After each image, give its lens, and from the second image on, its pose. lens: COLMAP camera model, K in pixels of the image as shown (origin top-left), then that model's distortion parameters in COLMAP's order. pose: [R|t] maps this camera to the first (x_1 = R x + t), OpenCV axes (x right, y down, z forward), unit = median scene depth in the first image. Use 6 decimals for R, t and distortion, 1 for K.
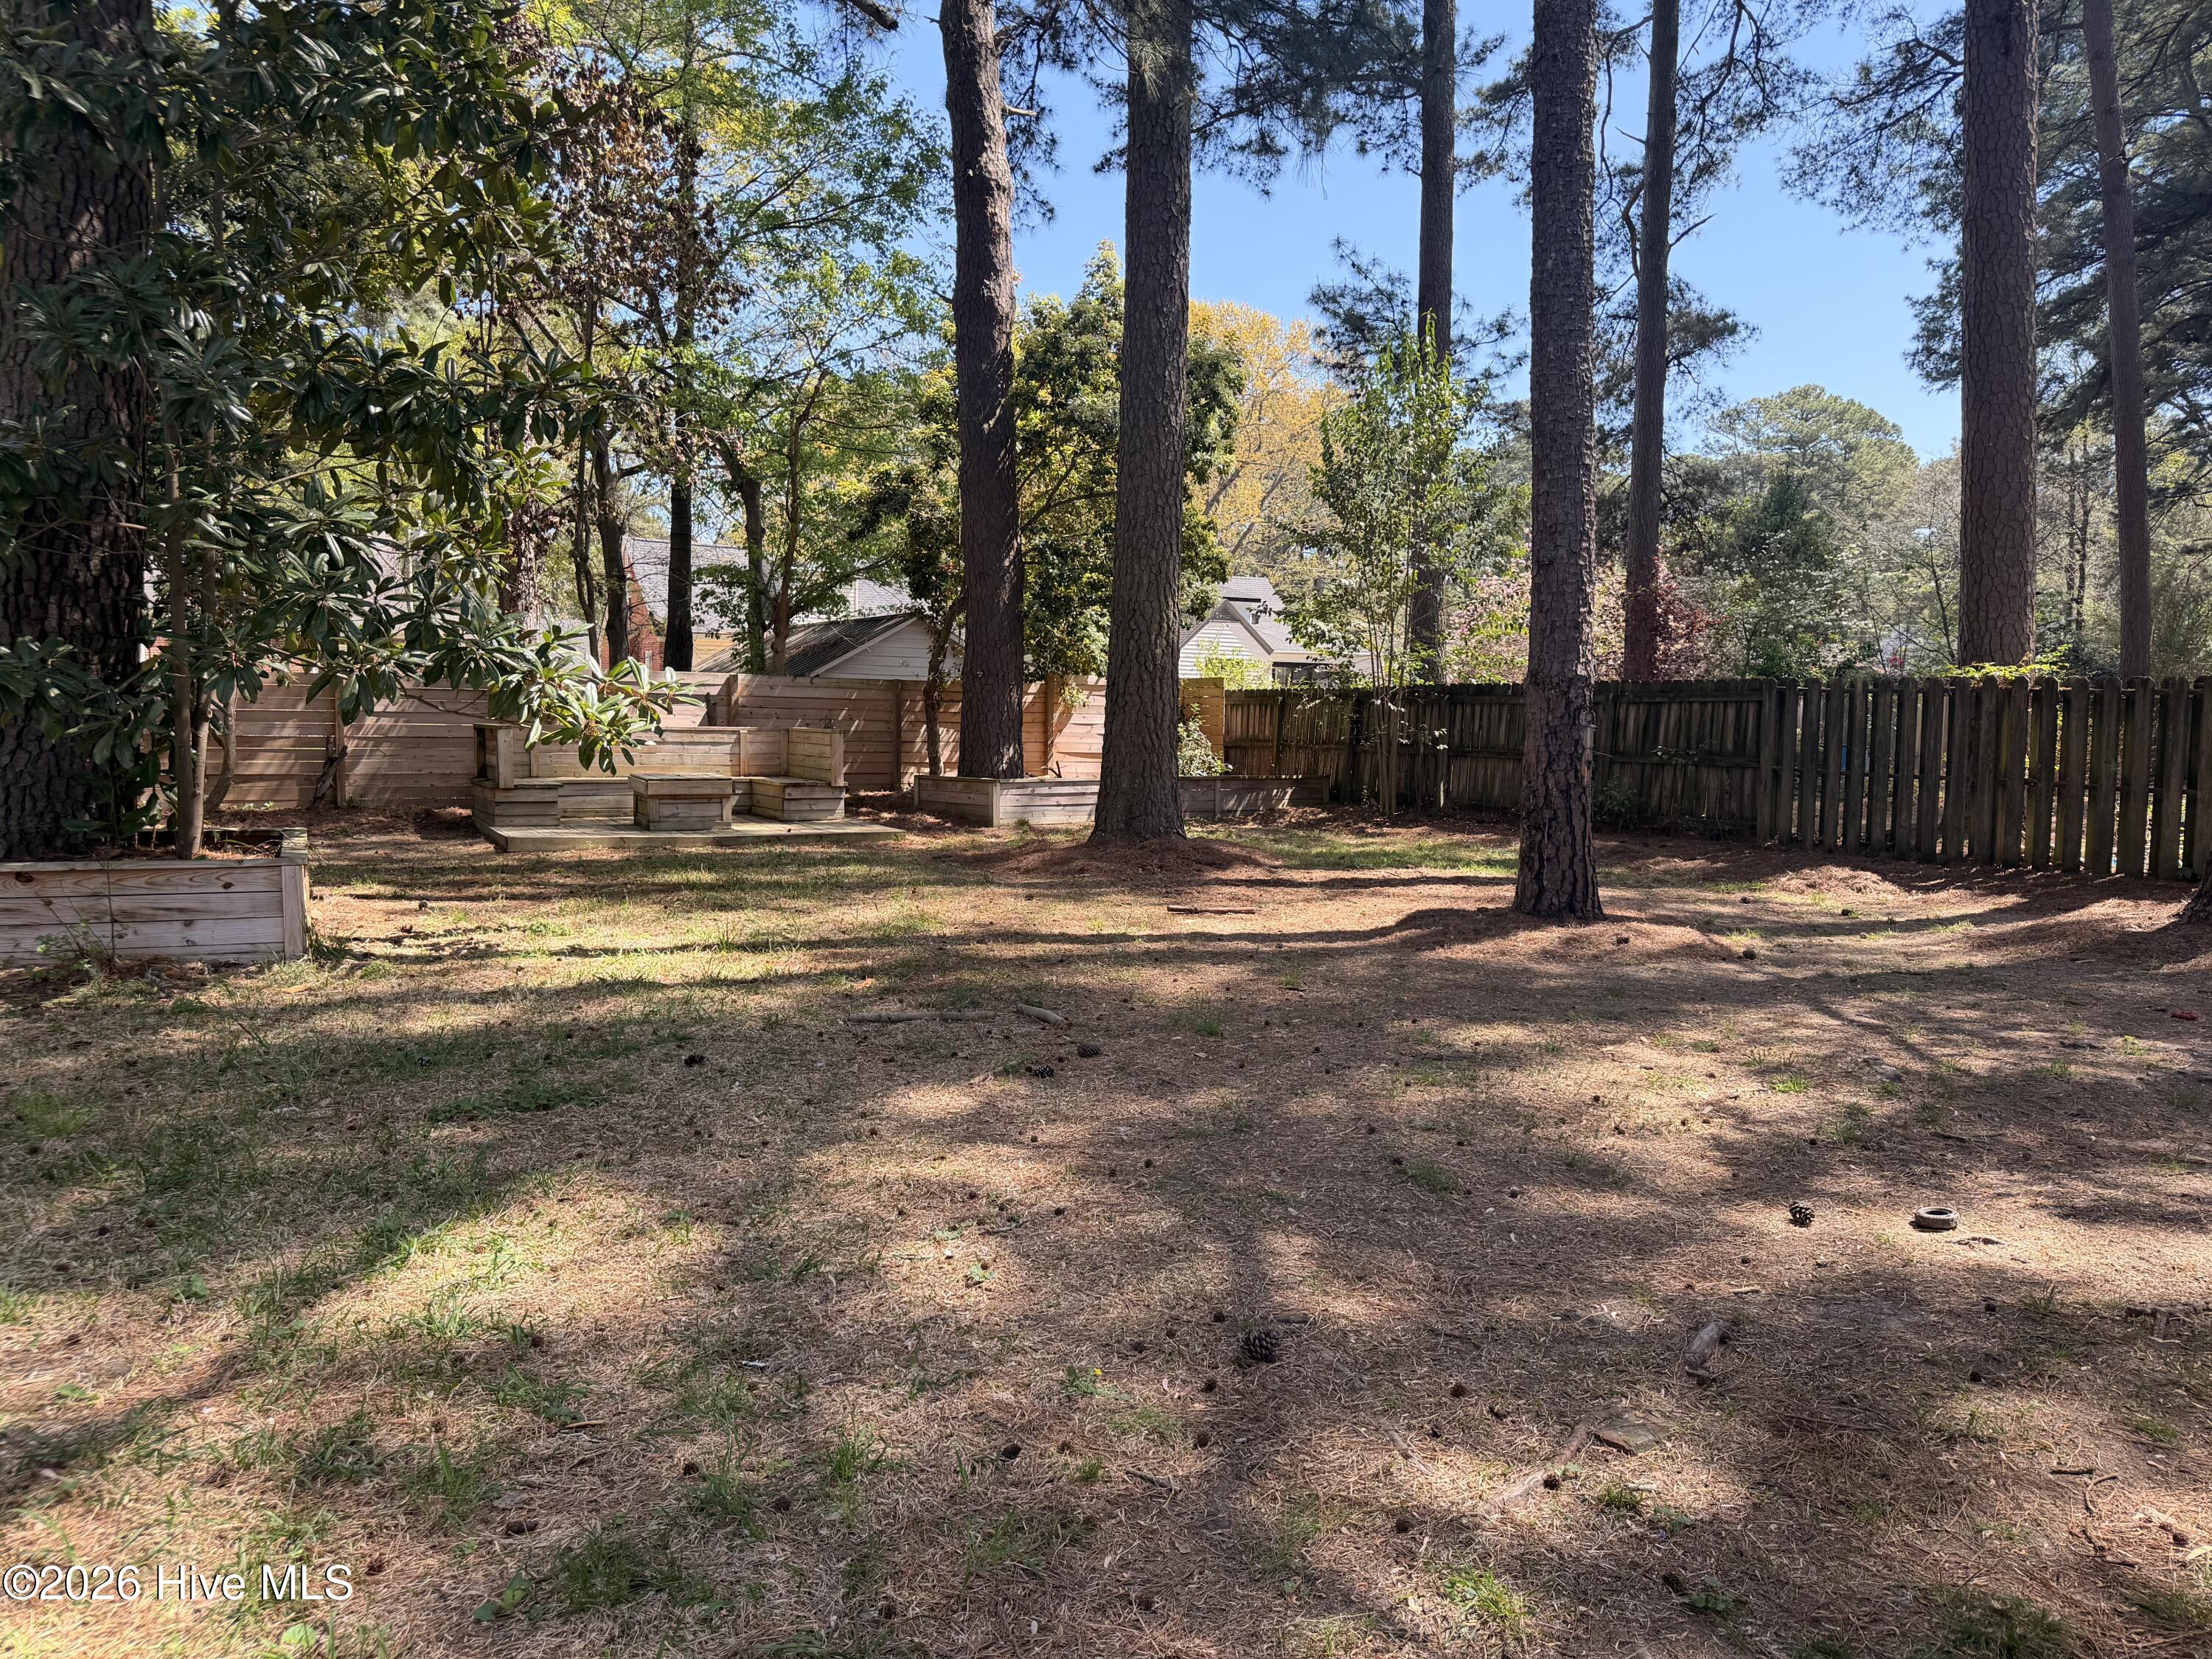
lens RADIAL K [[1550.4, 0, 1104.9], [0, 1550.4, 833.3], [0, 0, 1]] dist [0.102061, -0.000972]
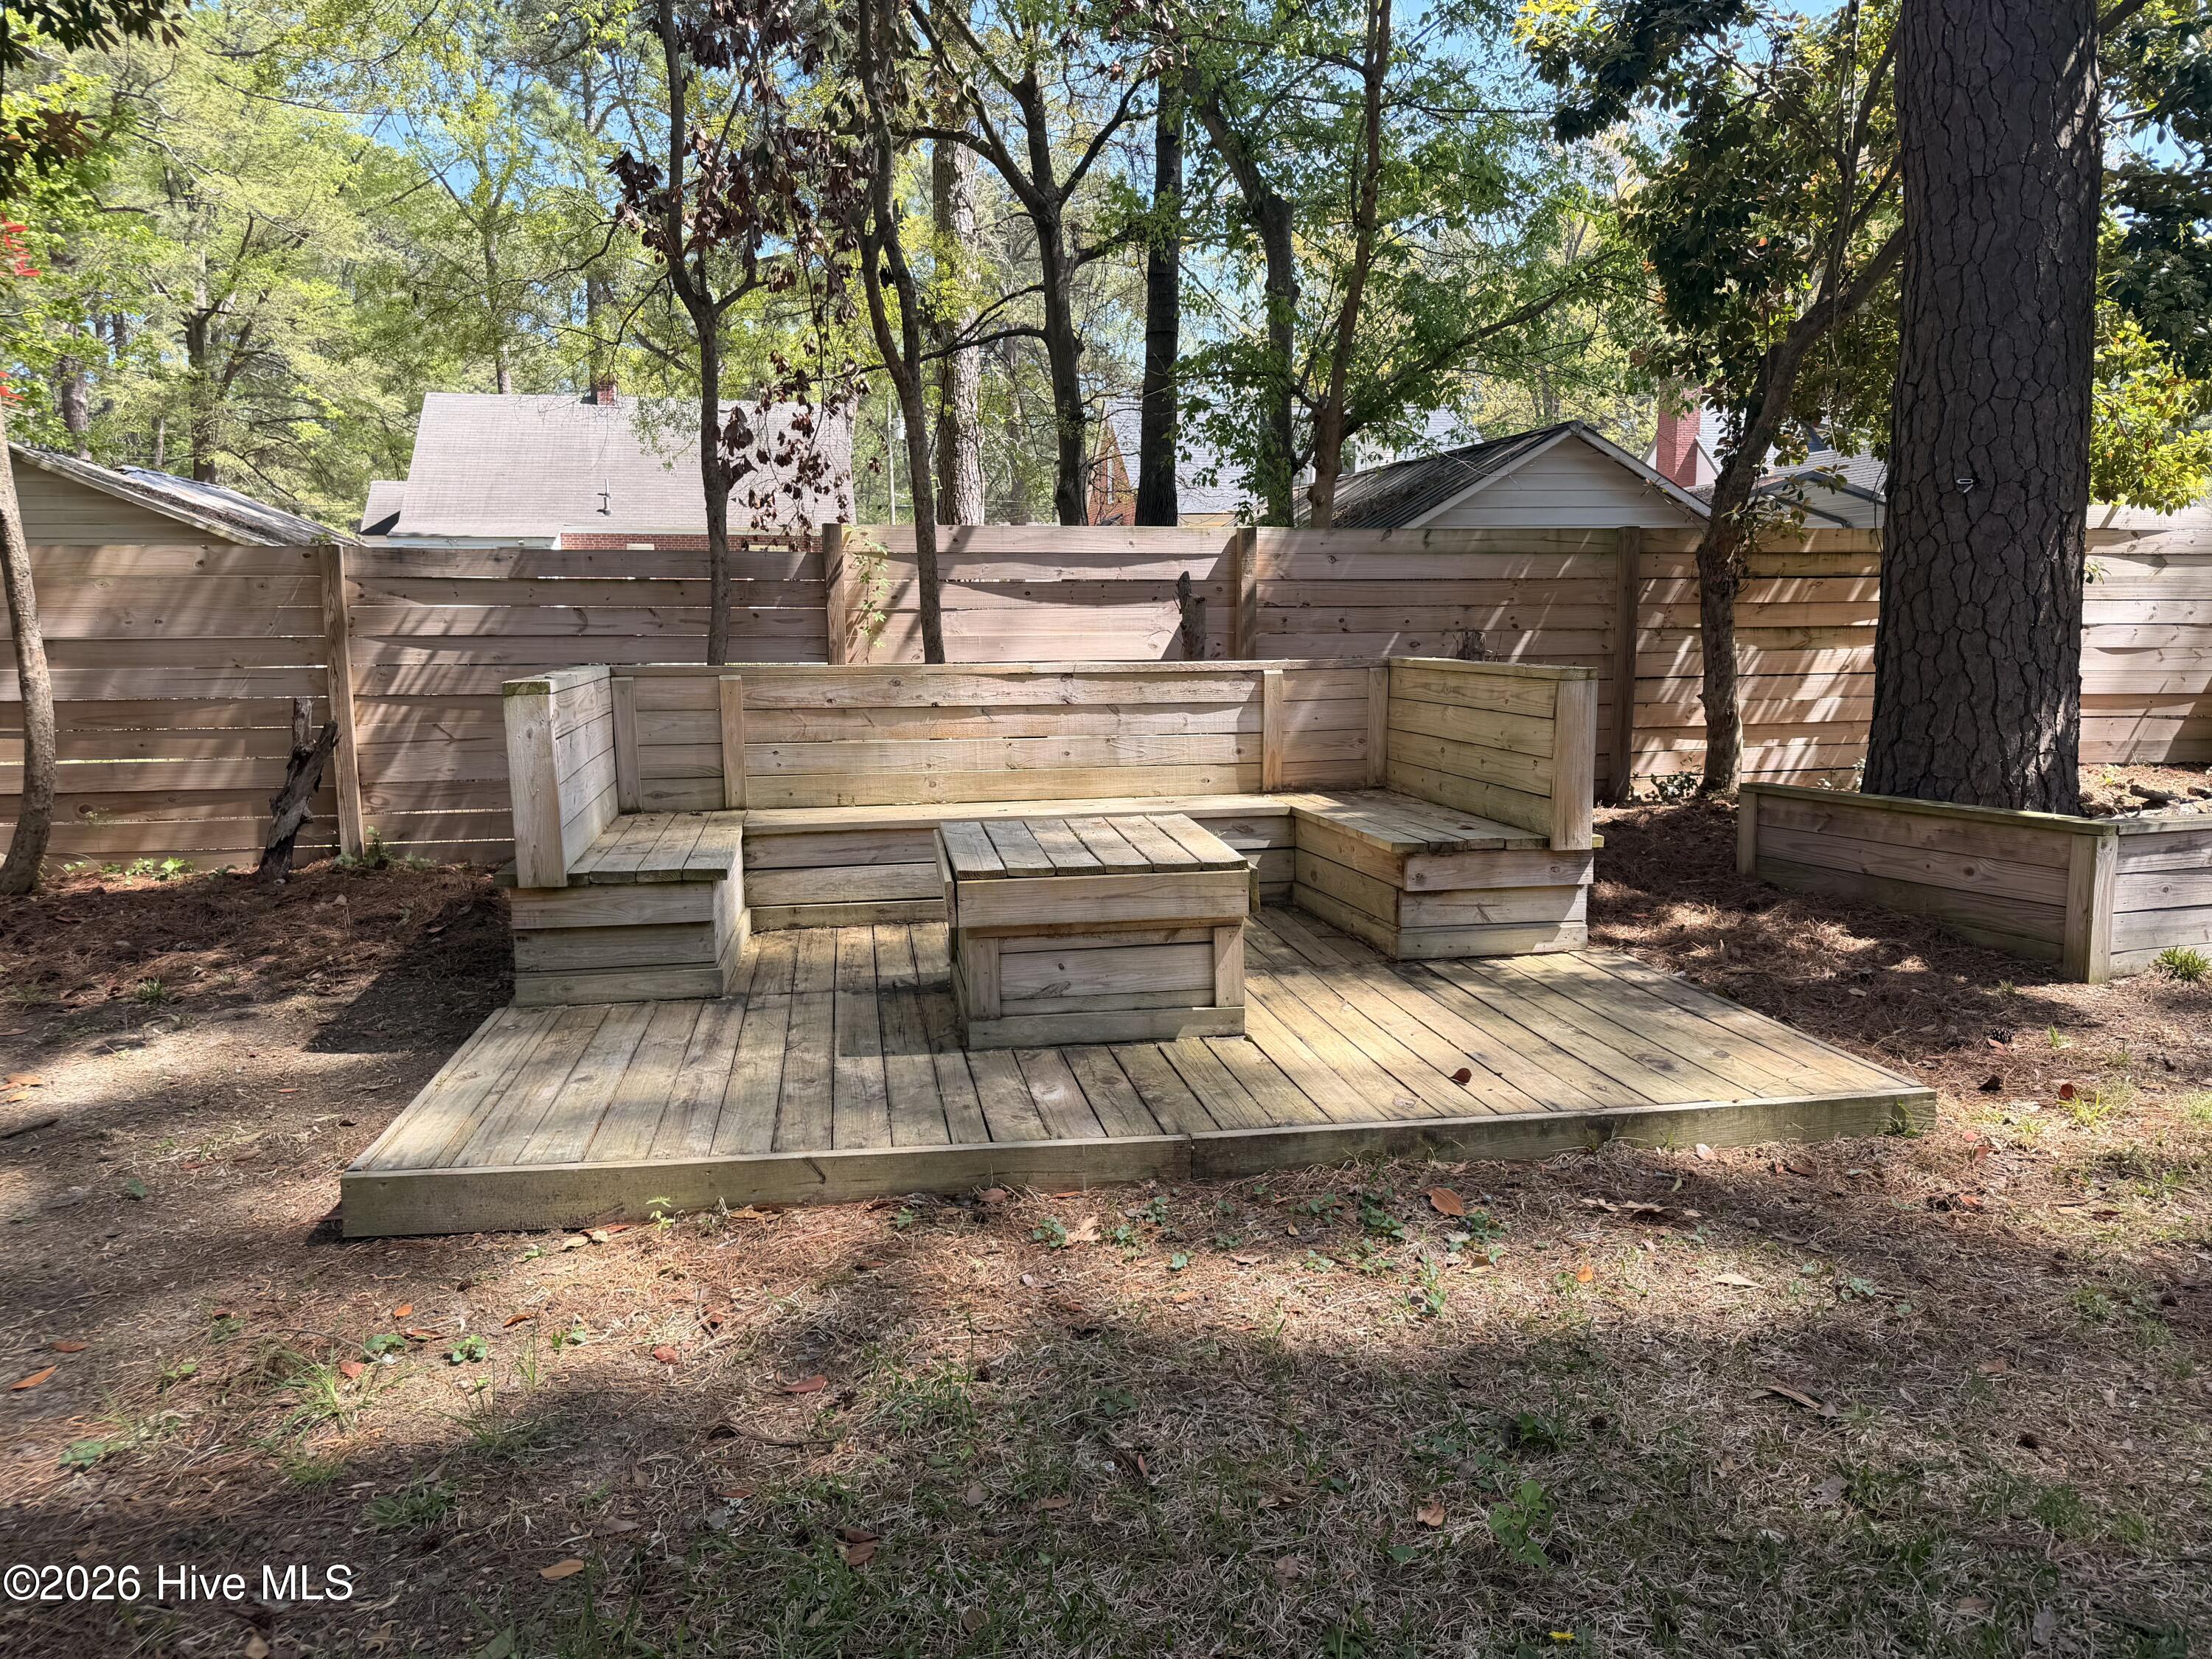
lens RADIAL K [[1550.4, 0, 1100.9], [0, 1550.4, 833.5], [0, 0, 1]] dist [0.102061, -0.000972]
pose [[0.950537, 0.023985, -0.309685, -0.114246], [-0.005372, 0.998134, 0.060818, -0.036436], [0.310566, -0.056146, 0.948892, 0.466891]]
